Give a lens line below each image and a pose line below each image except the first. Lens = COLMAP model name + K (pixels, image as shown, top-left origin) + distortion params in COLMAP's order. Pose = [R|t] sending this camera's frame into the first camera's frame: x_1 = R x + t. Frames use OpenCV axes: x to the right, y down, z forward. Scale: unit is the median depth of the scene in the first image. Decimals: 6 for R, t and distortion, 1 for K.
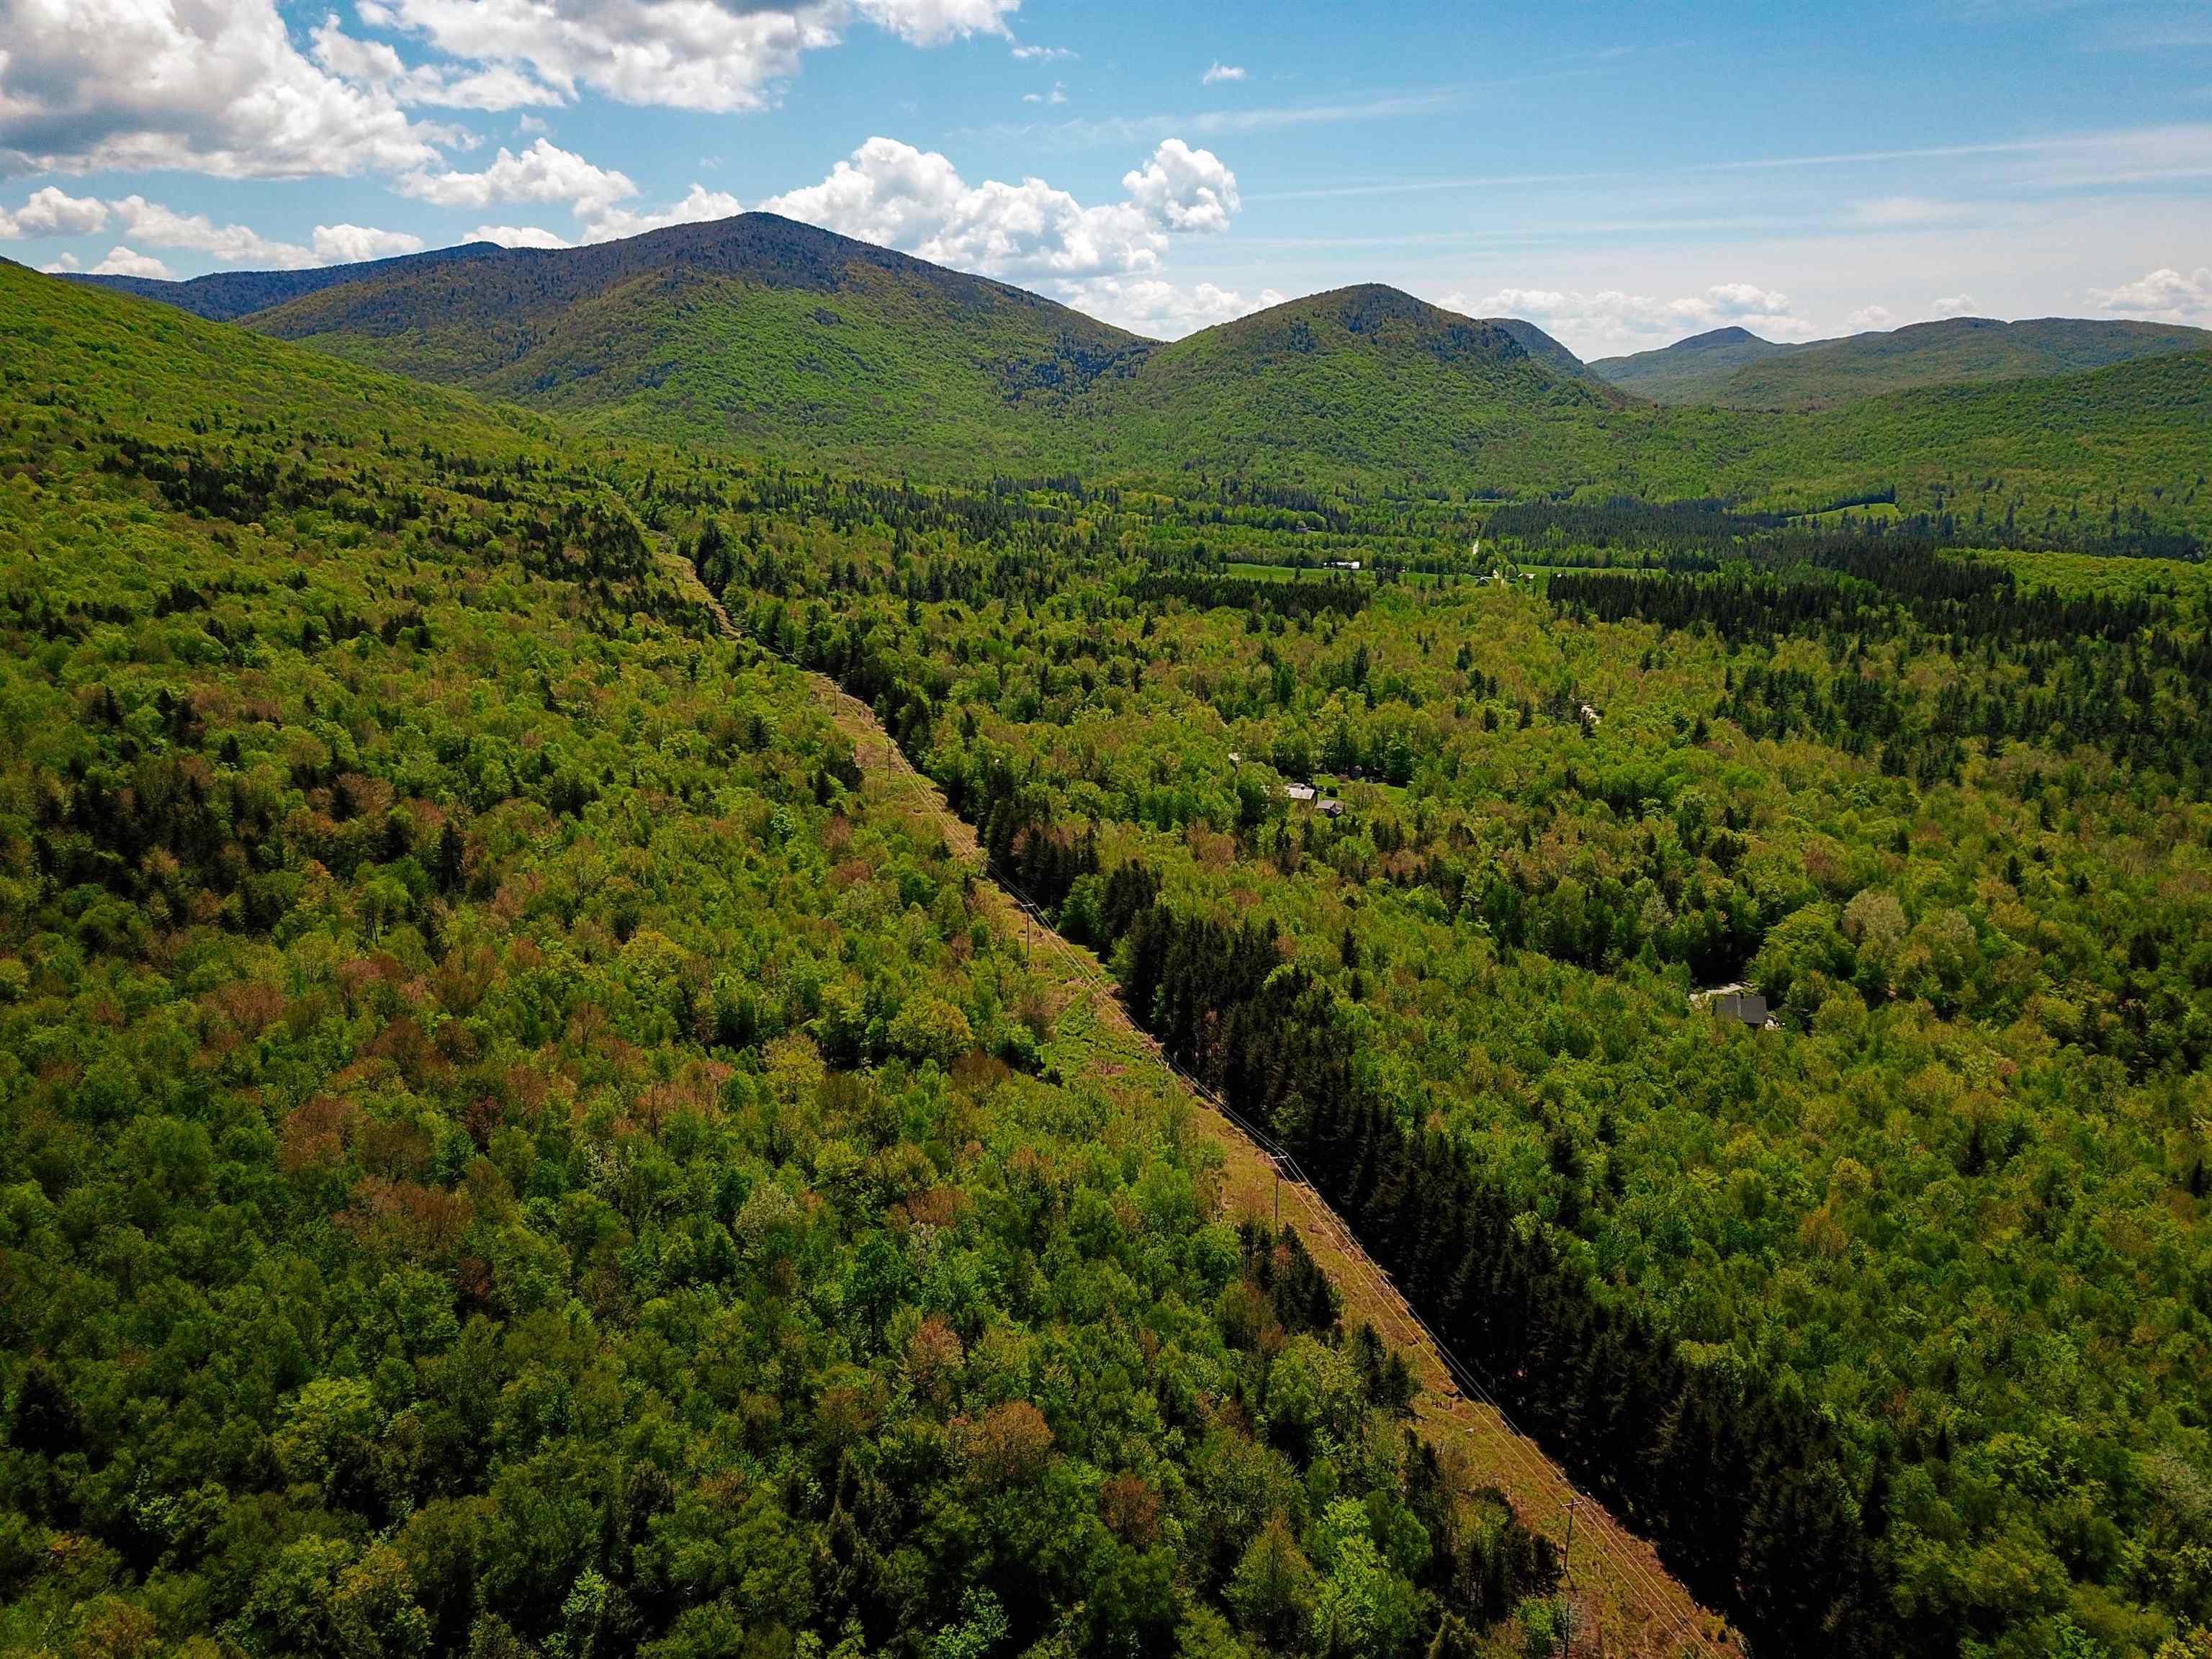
lens RADIAL K [[1692.4, 0, 1121.5], [0, 1692.4, 822.8], [0, 0, 1]] dist [0.019659, -0.016820]
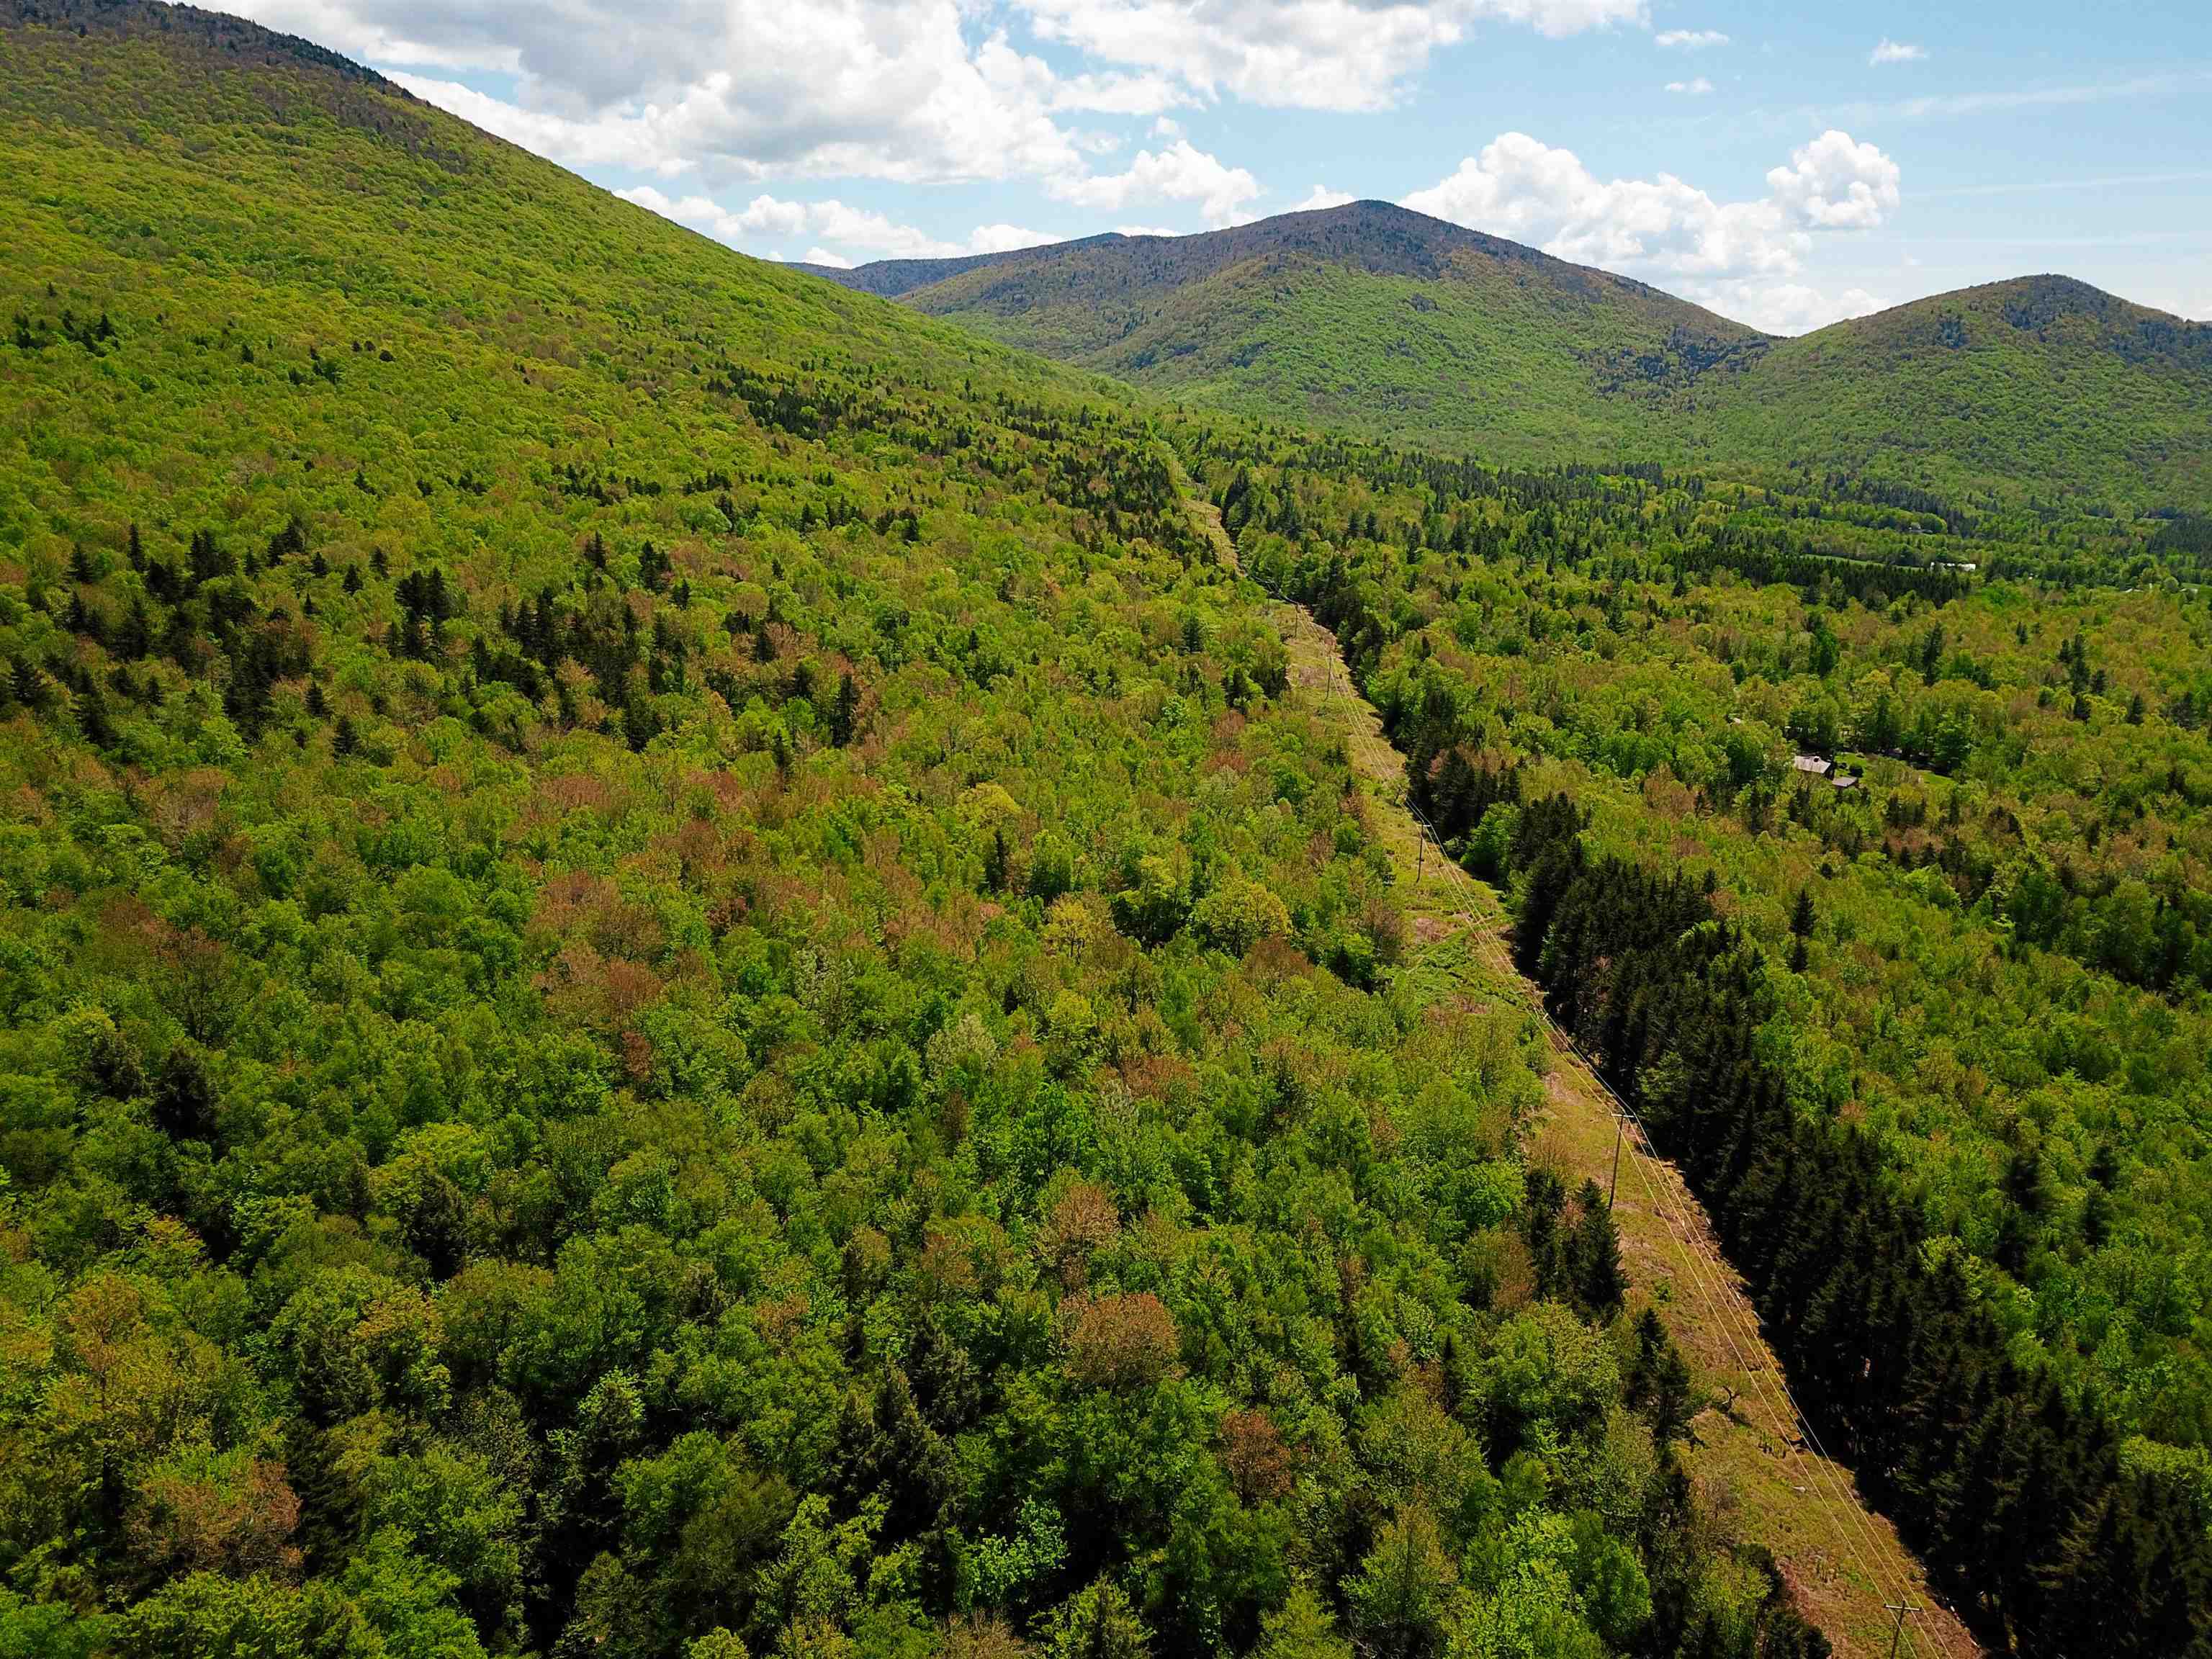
lens RADIAL K [[1698.8, 0, 1131.6], [0, 1698.8, 780.5], [0, 0, 1]] dist [0.037946, -0.051598]
pose [[0.941662, 0.102139, -0.320687, 0.061799], [-0.111557, 0.993696, -0.011081, 0.039269], [0.317534, 0.046209, 0.947120, 0.078587]]
